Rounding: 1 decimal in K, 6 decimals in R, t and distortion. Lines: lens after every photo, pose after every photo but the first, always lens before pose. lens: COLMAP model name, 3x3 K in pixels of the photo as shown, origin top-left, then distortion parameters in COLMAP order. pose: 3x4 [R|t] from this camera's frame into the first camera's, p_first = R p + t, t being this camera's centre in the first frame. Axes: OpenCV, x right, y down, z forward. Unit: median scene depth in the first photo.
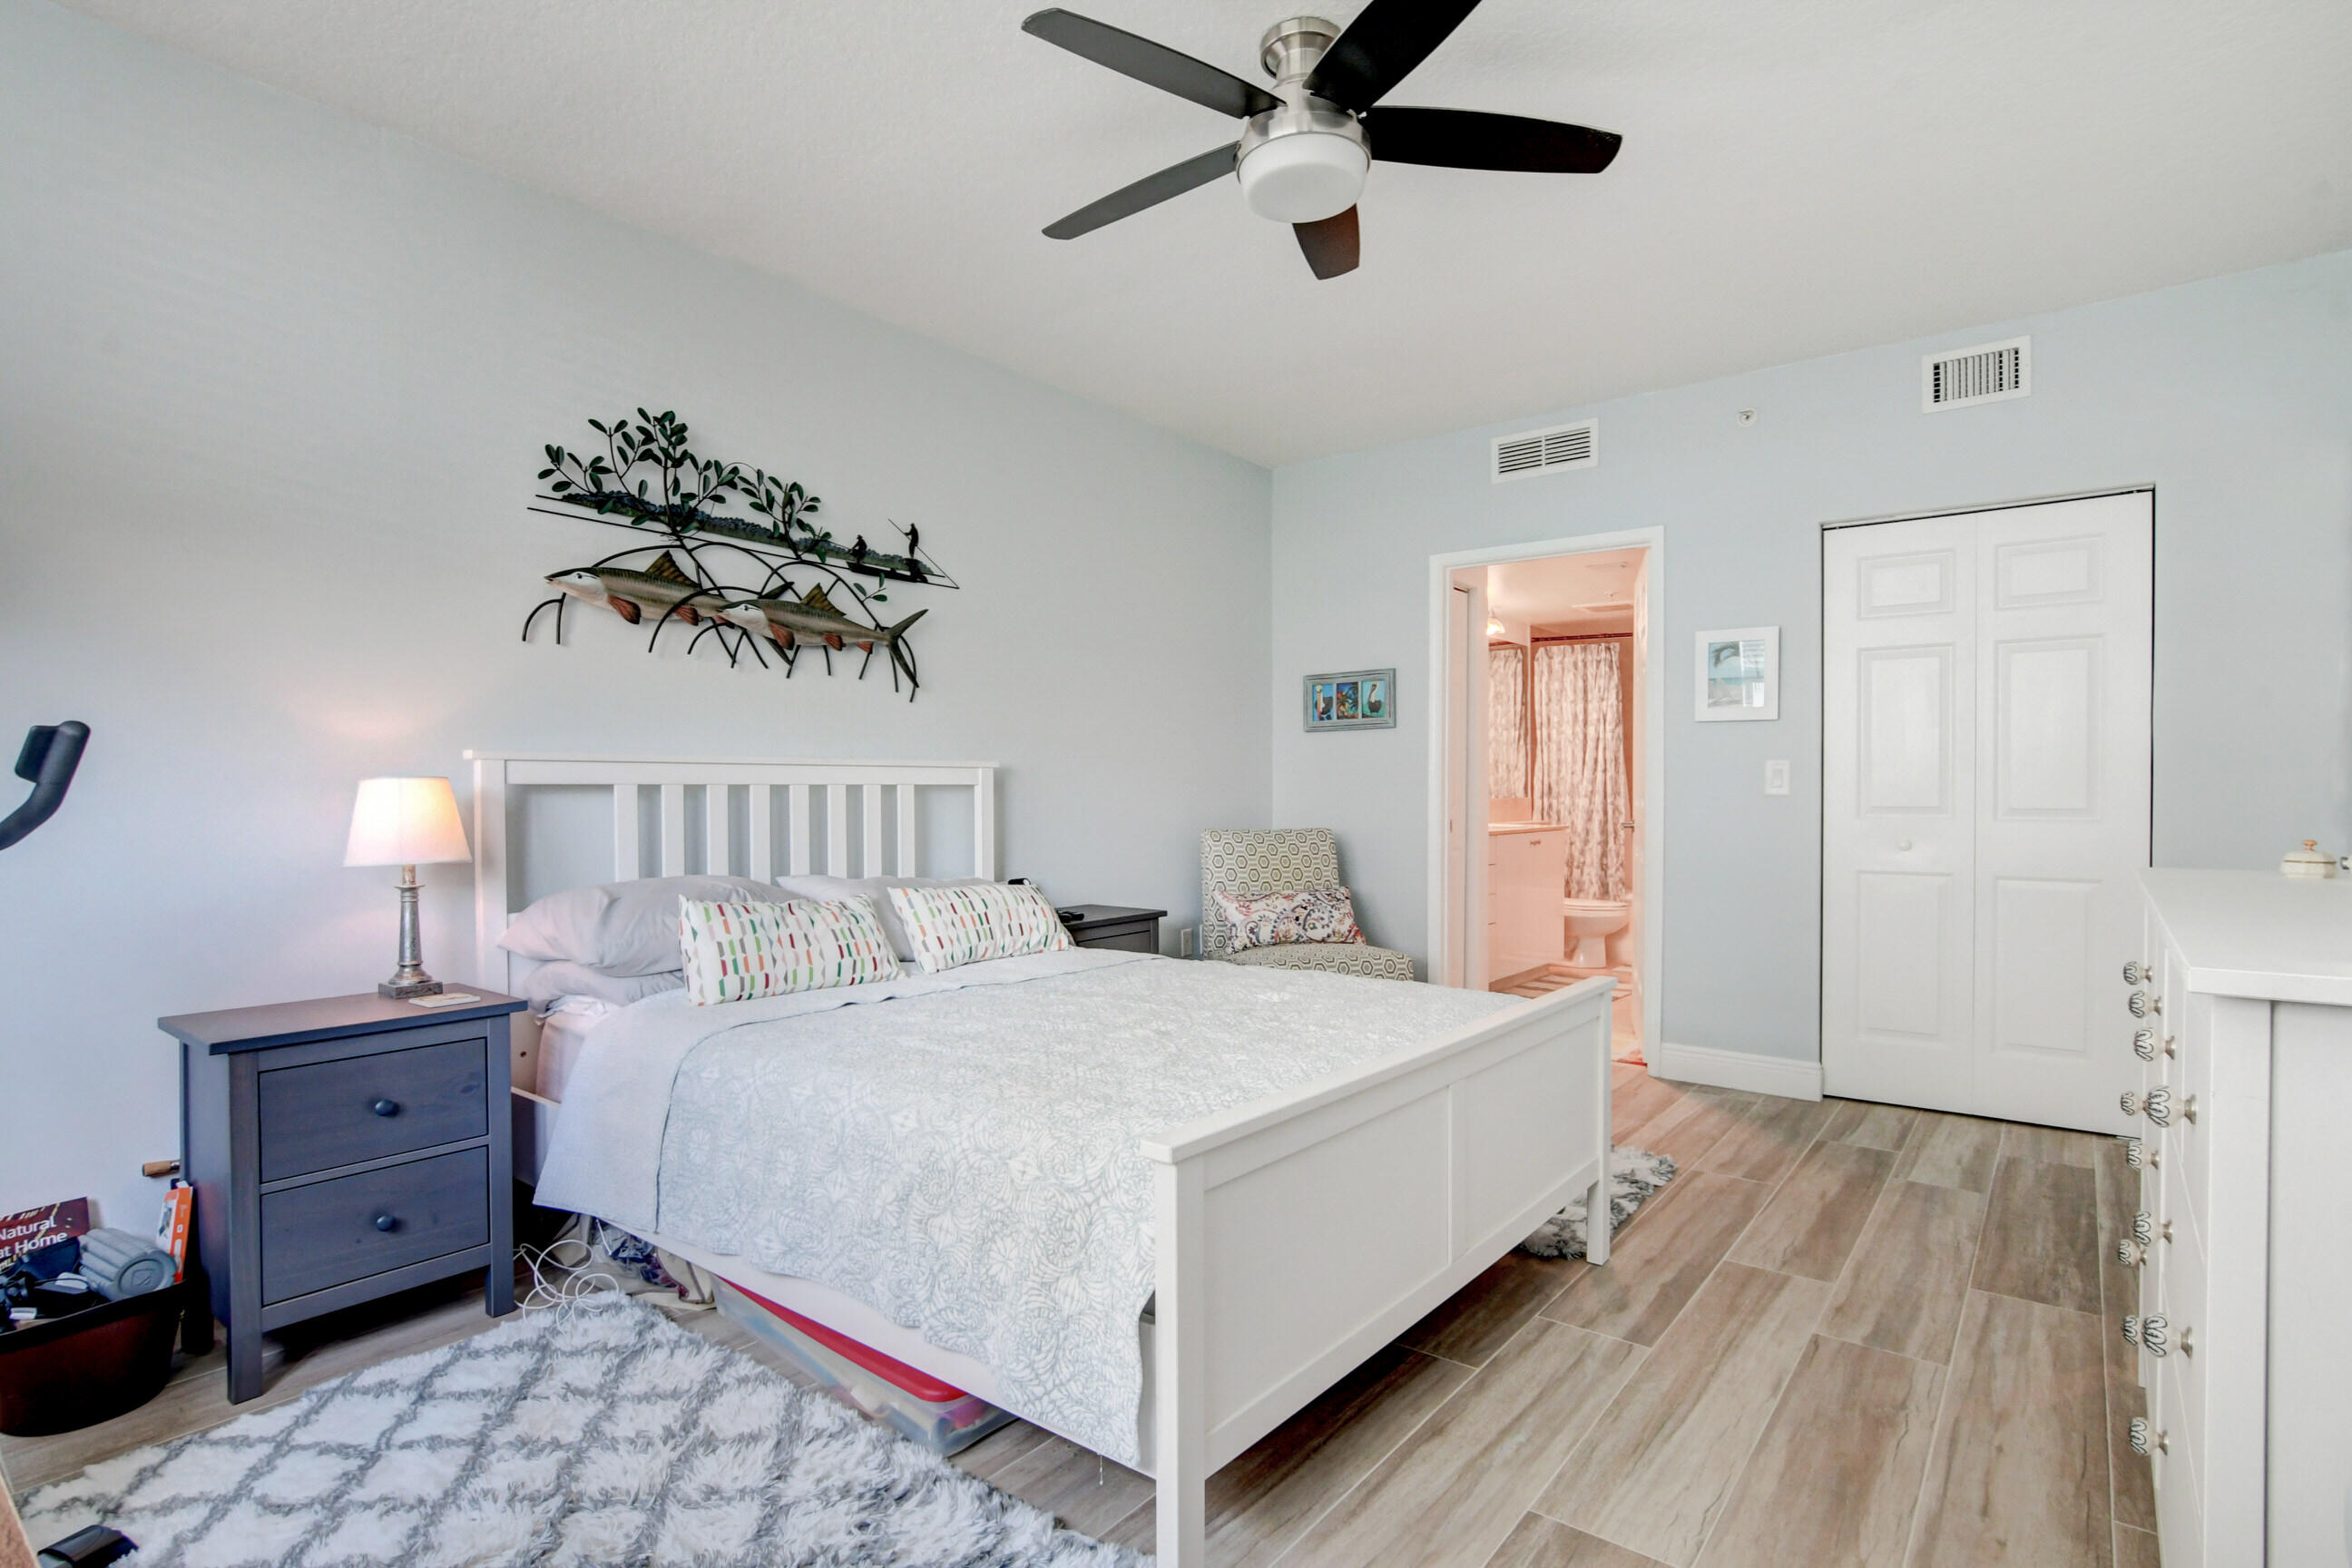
lens RADIAL K [[1152.9, 0, 1189.2], [0, 1152.9, 799.3], [0, 0, 1]] dist [-0.030209, 0.010393]
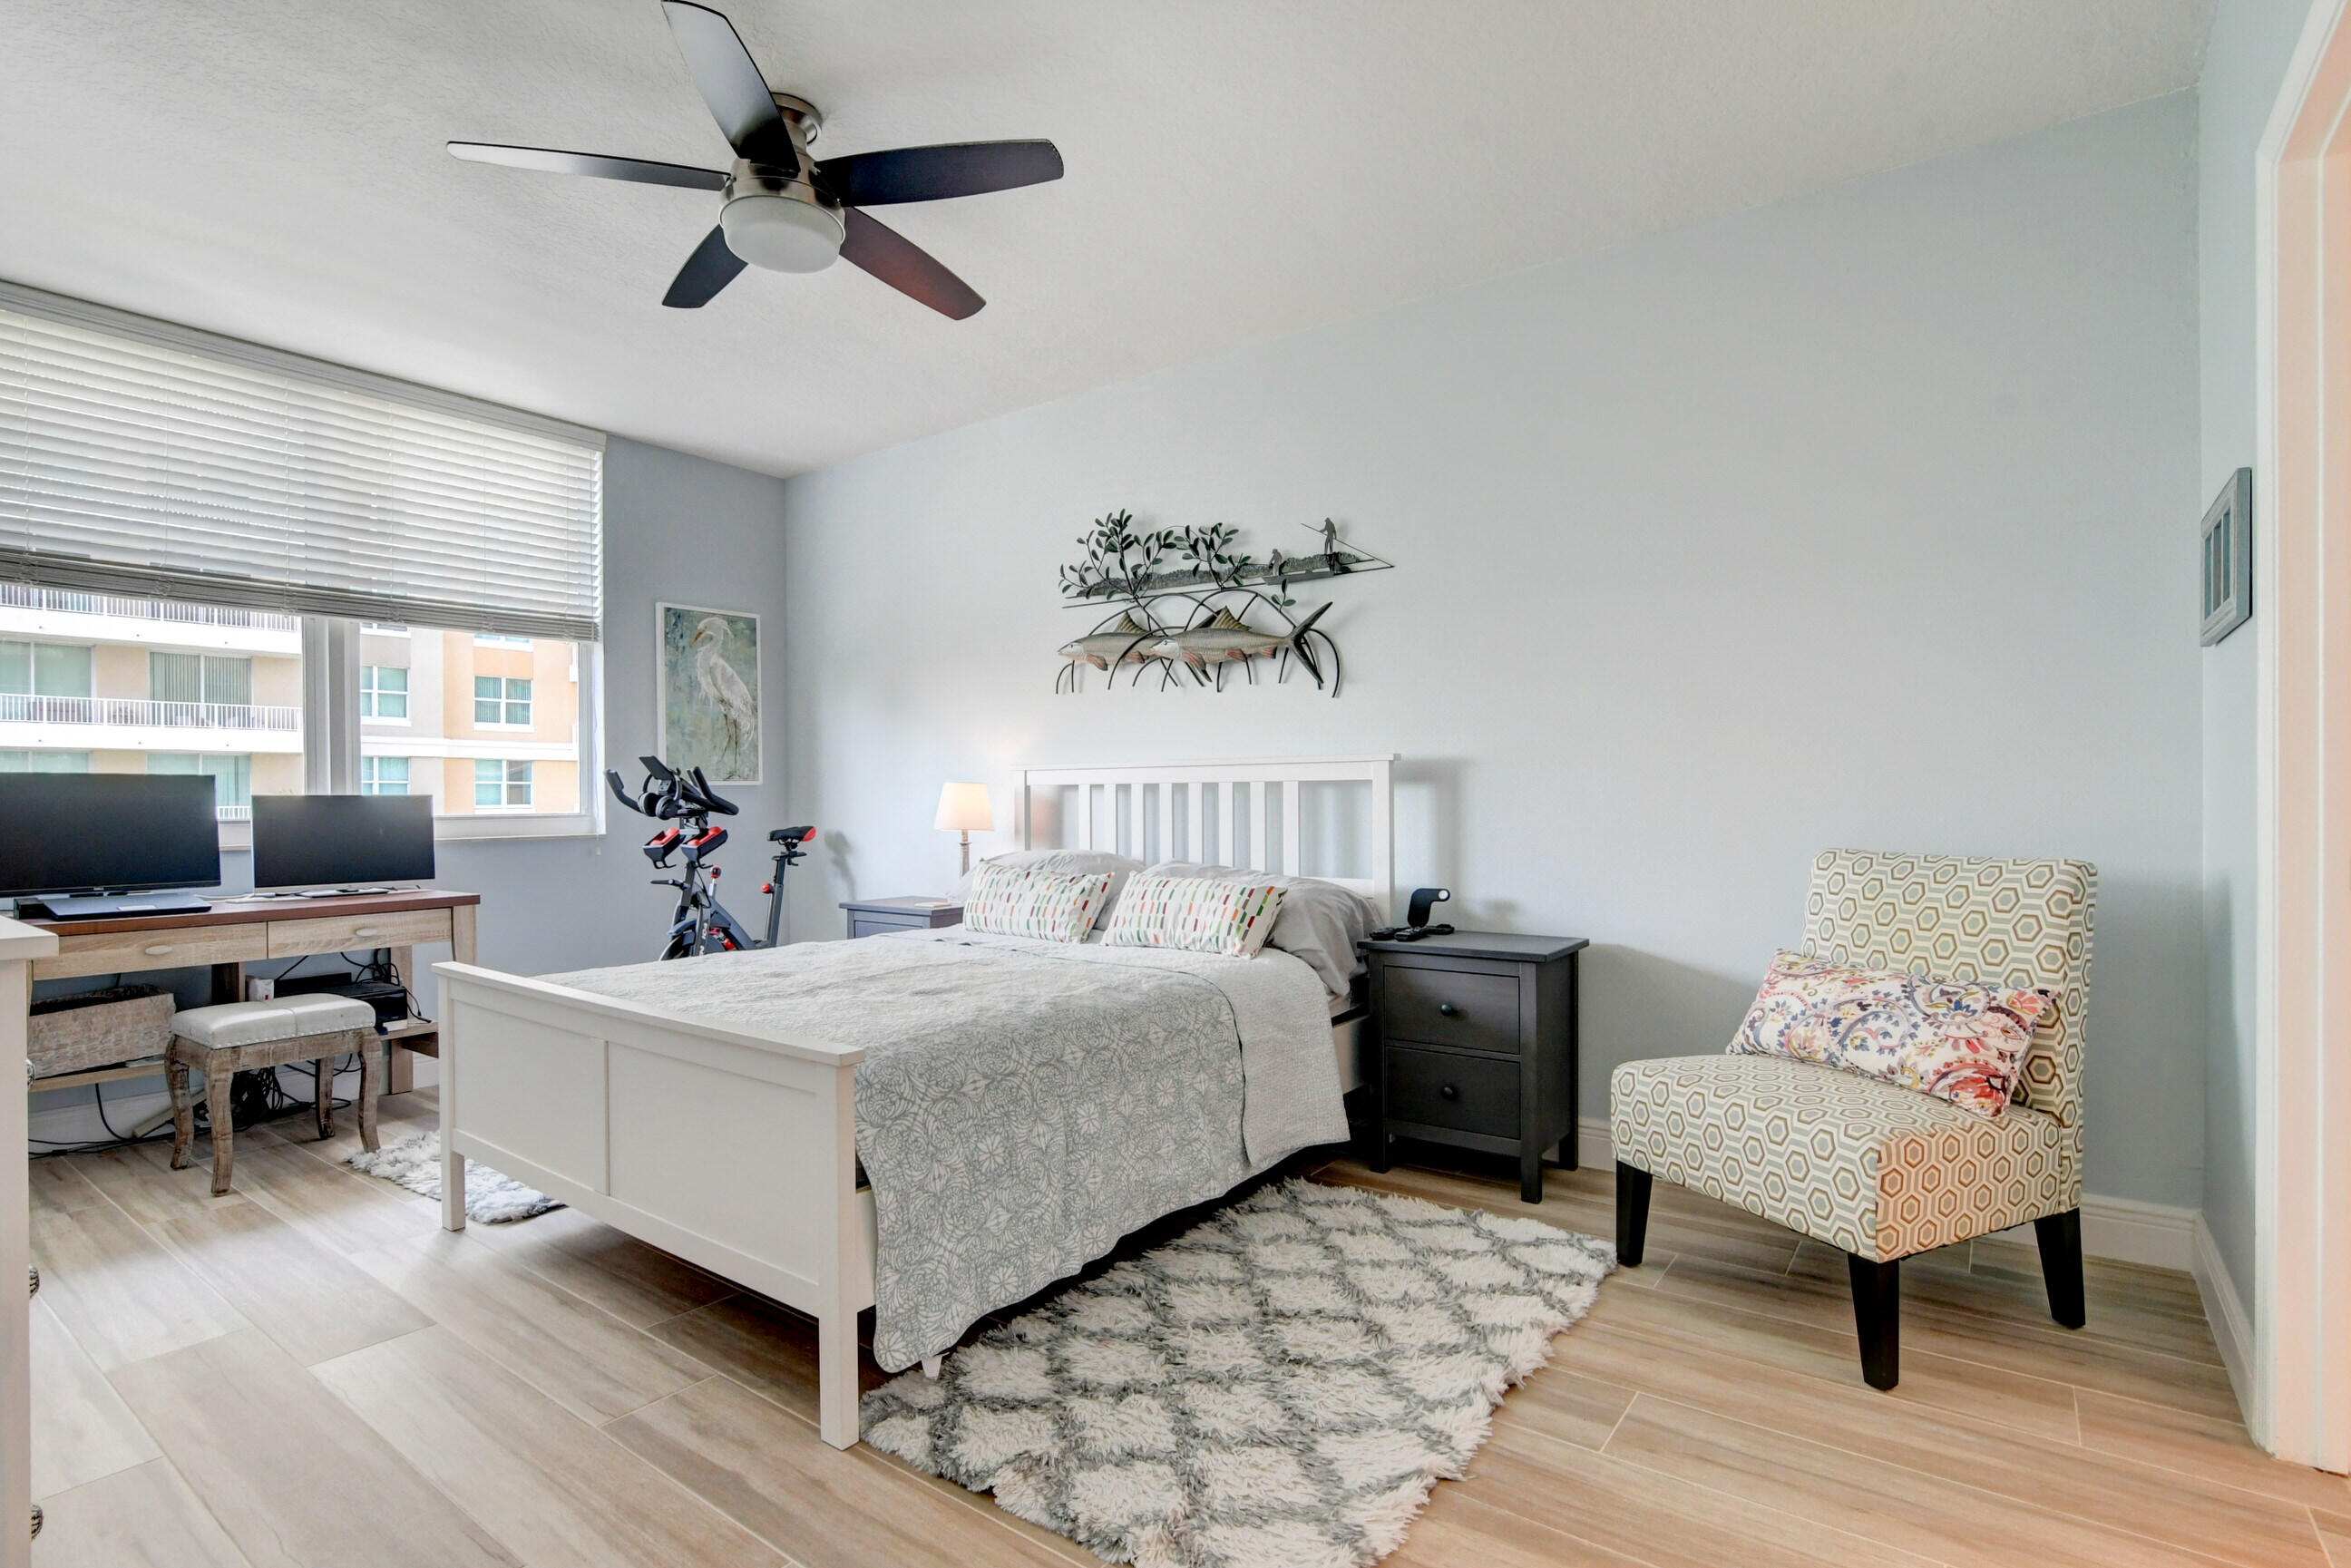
lens RADIAL K [[1152.3, 0, 1156.2], [0, 1152.3, 805.8], [0, 0, 1]] dist [-0.030209, 0.010393]
pose [[0.016242, 0.012405, -0.999791, 0.831650], [0.000275, 0.999923, 0.012411, -0.003682], [0.999868, -0.000476, 0.016238, 0.920779]]
